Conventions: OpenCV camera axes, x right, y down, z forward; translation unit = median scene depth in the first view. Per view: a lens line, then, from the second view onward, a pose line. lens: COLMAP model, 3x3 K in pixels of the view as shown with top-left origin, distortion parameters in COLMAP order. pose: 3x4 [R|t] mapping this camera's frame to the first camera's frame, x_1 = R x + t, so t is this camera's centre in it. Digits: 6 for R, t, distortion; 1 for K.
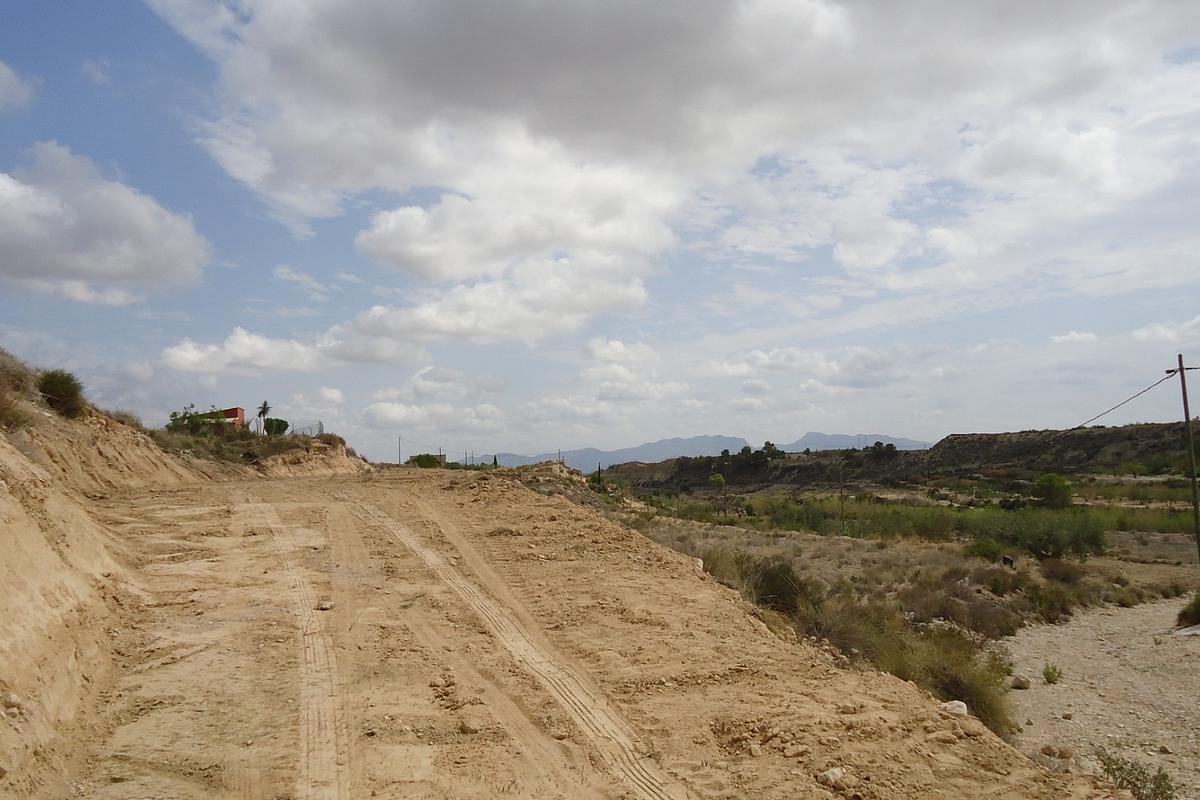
lens RADIAL K [[1062.3, 0, 600.0], [0, 1062.3, 400.0], [0, 0, 1]] dist [-0.004933, -0.012933]
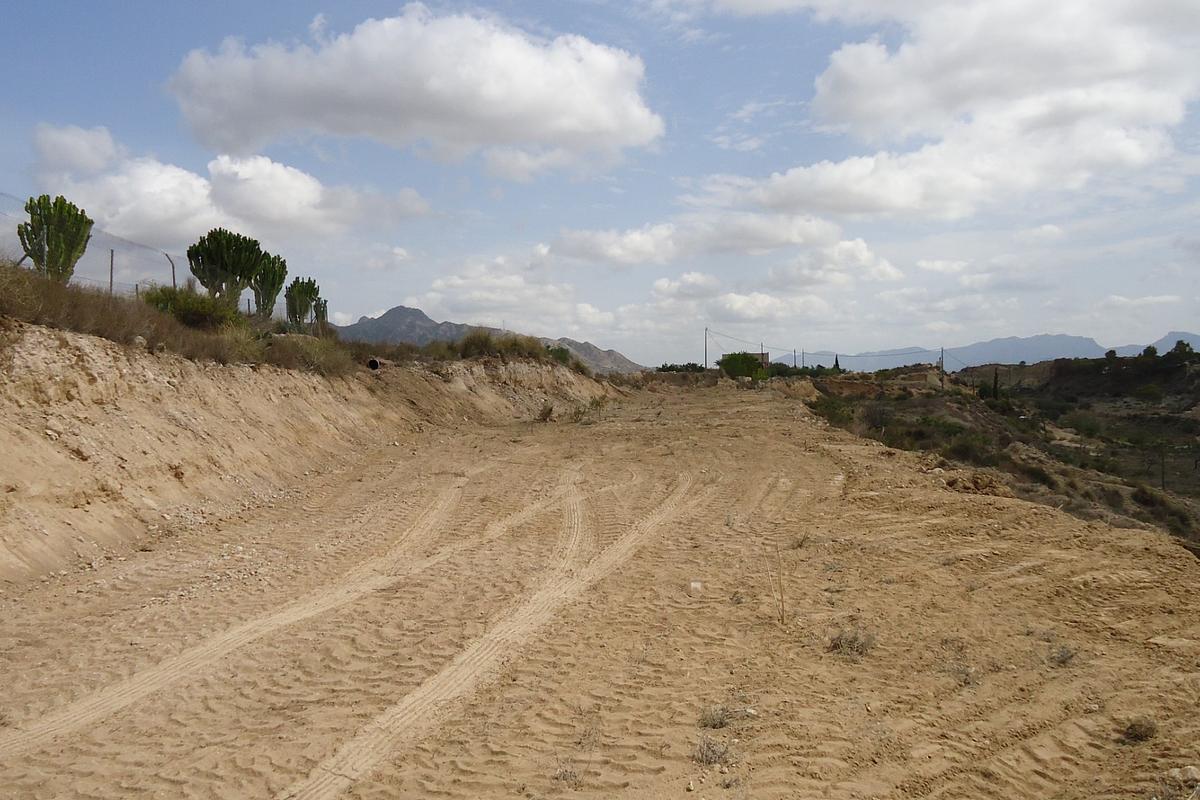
lens RADIAL K [[982.7, 0, 600.0], [0, 982.7, 400.0], [0, 0, 1]] dist [-0.041965, -0.003551]
pose [[0.951898, 0.022274, -0.305603, -0.033455], [0.008144, 0.995163, 0.097902, 0.010473], [0.306305, -0.095681, 0.947113, 0.212871]]
